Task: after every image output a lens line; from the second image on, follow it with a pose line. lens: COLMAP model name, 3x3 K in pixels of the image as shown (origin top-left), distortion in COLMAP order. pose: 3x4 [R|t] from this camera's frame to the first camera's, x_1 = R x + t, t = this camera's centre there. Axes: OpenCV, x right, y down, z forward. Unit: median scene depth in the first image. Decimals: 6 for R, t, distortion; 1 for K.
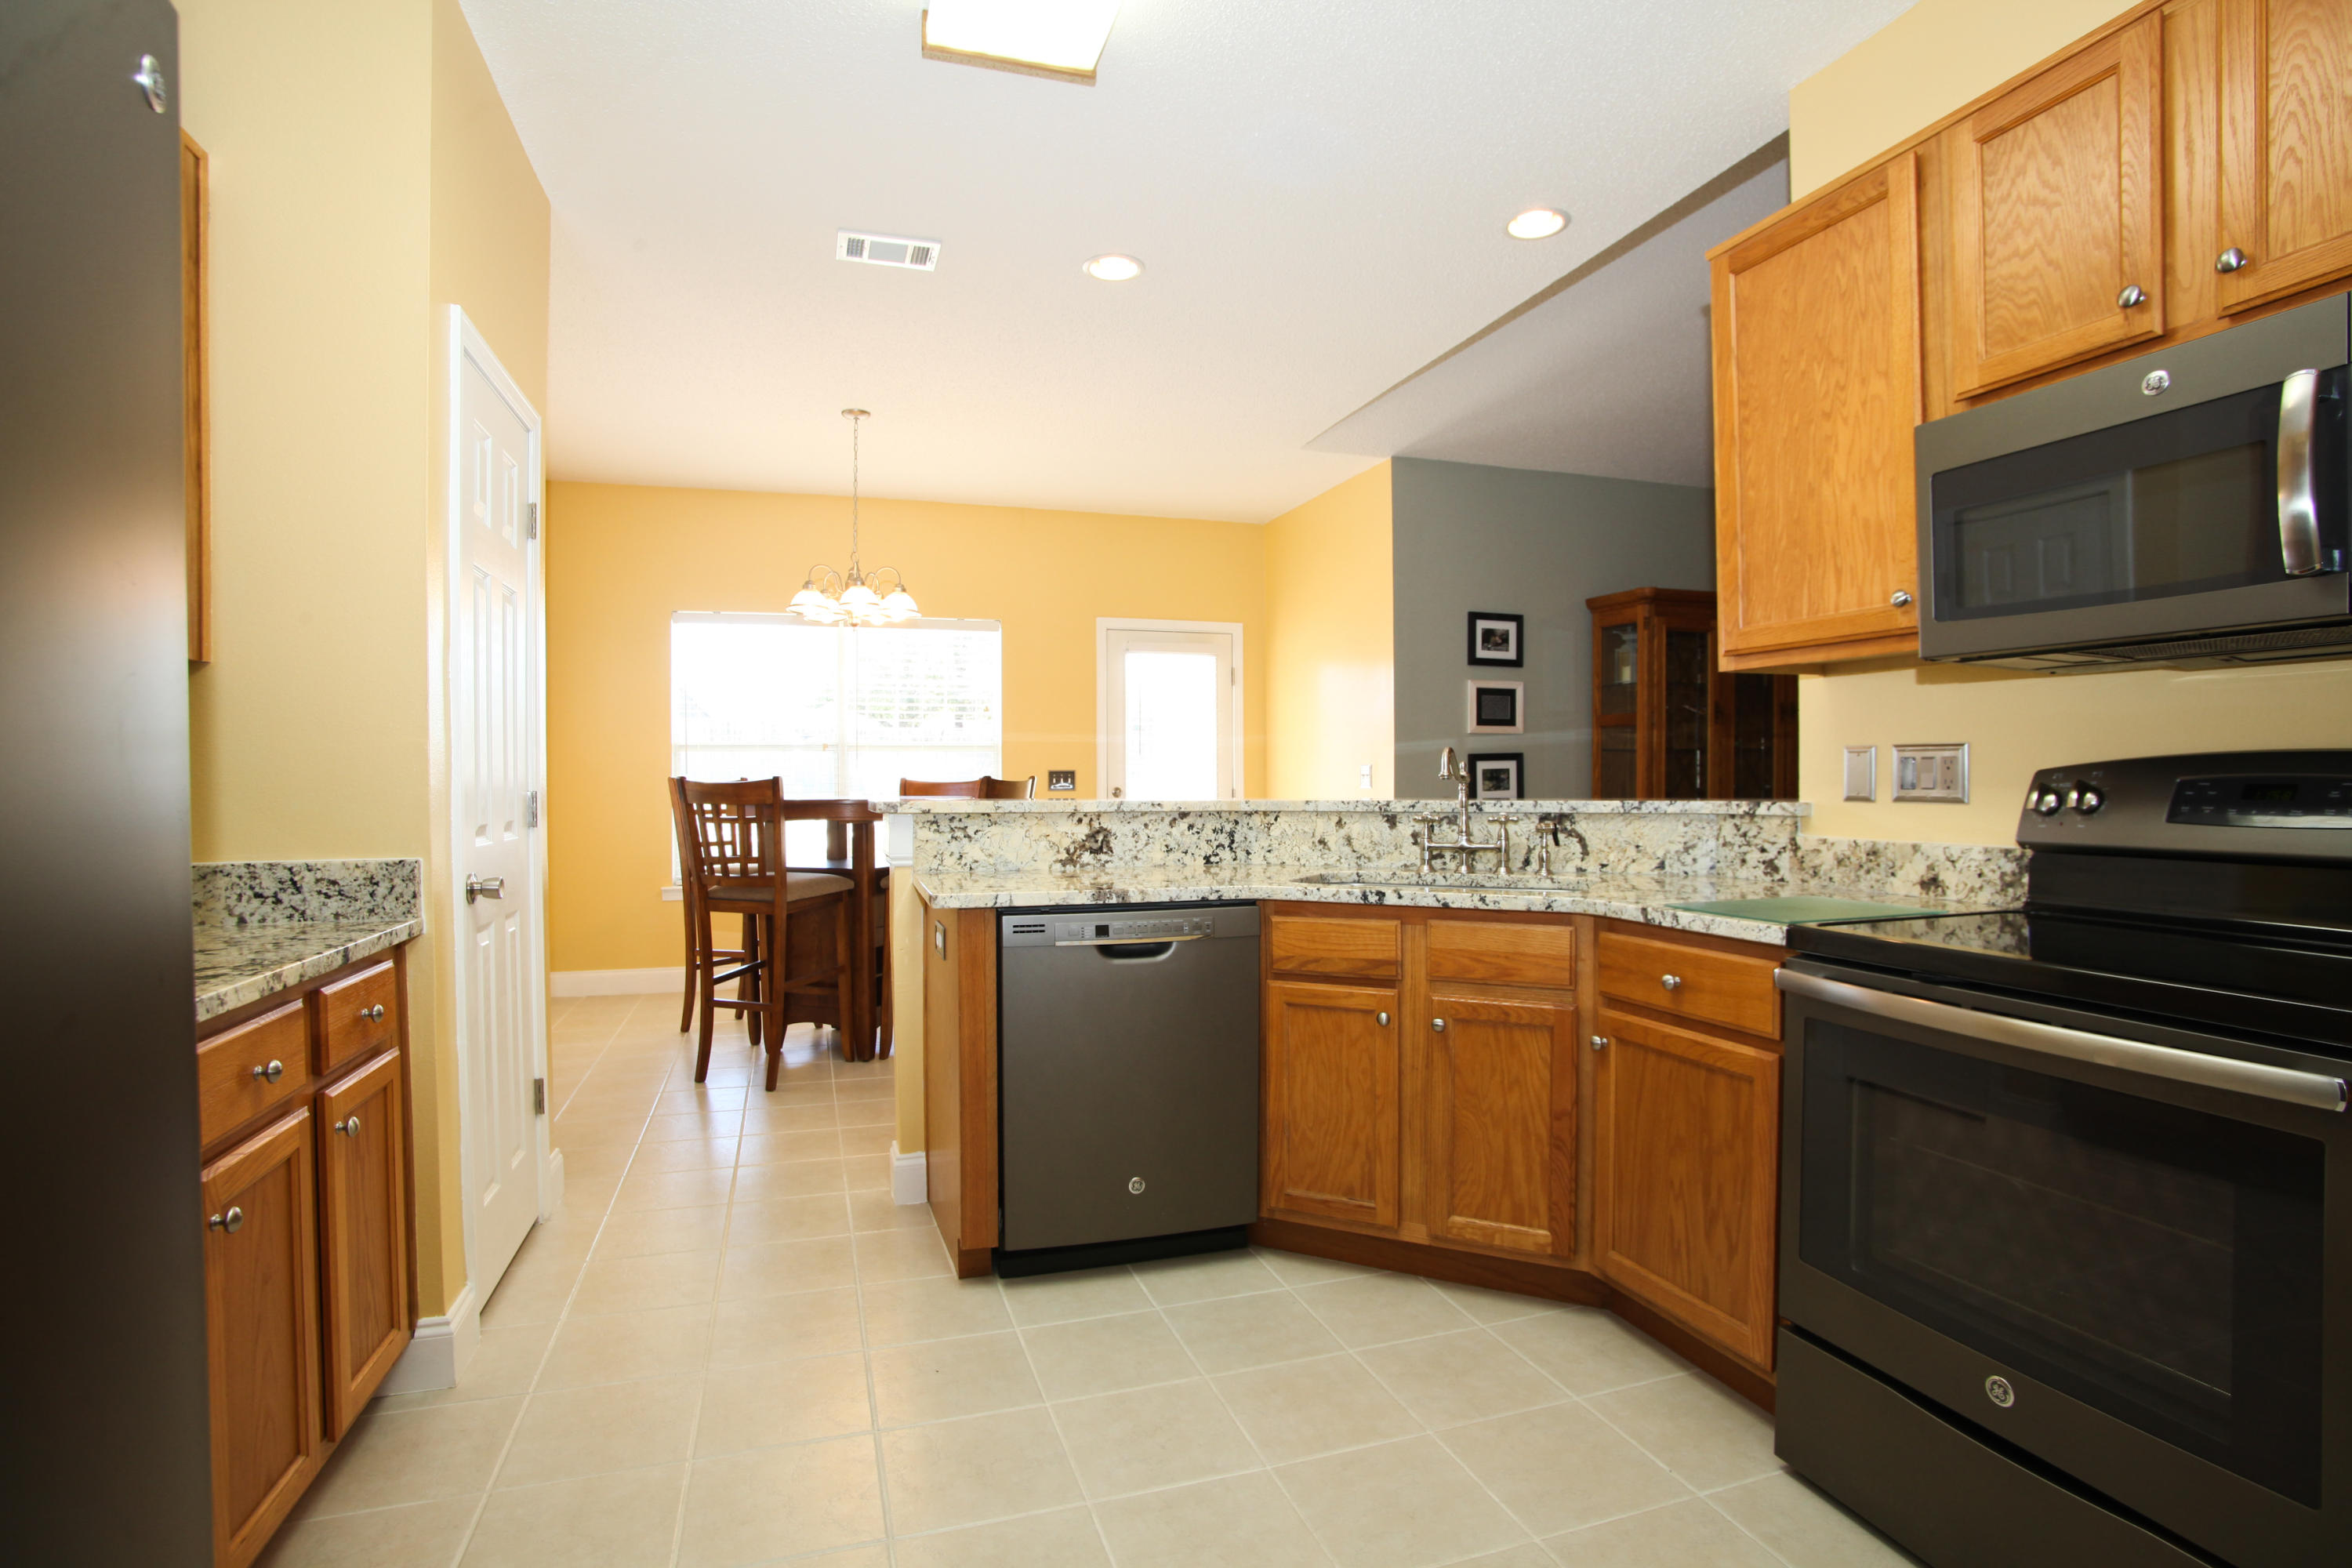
lens RADIAL K [[1195.0, 0, 1176.0], [0, 1195.0, 784.0], [0, 0, 1]] dist [0.000448, 0.000061]
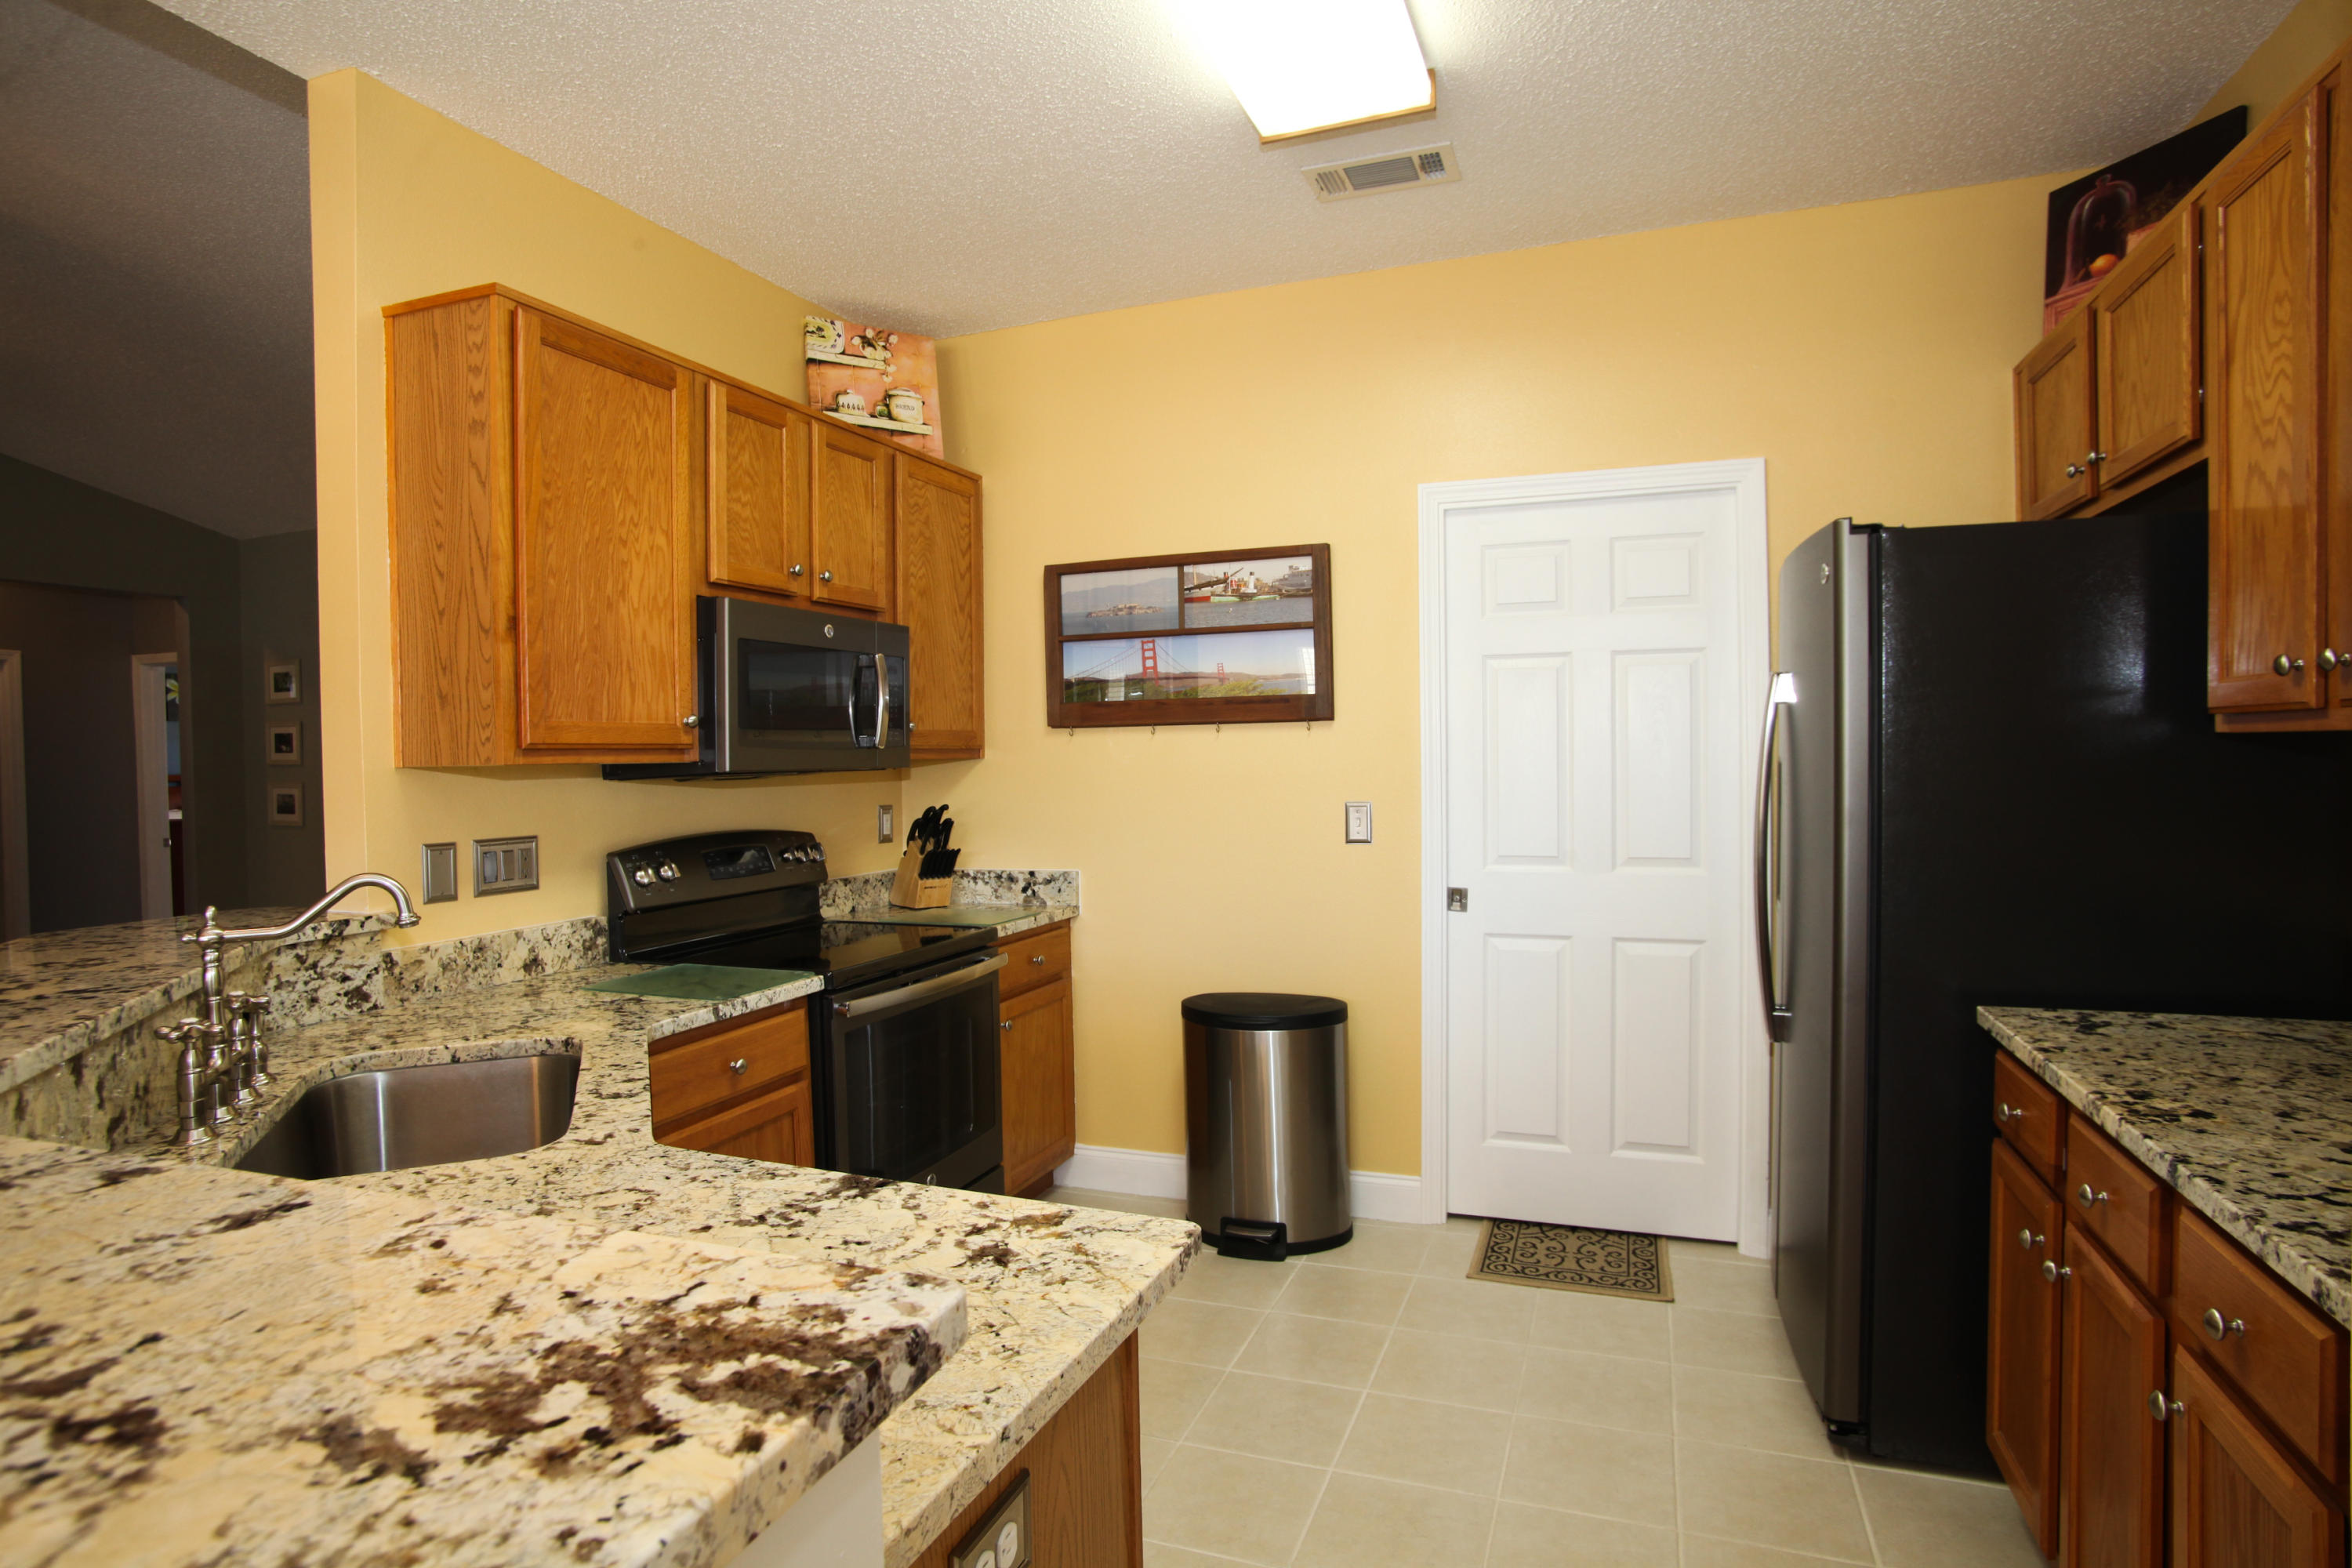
lens RADIAL K [[1254.8, 0, 1176.0], [0, 1254.8, 784.0], [0, 0, 1]] dist [-0.001273, -0.000236]
pose [[-0.780942, -0.000114, 0.624604, -0.546379], [0.021451, 0.999405, 0.027003, -0.099972], [-0.624235, 0.034486, -0.780475, 1.508644]]
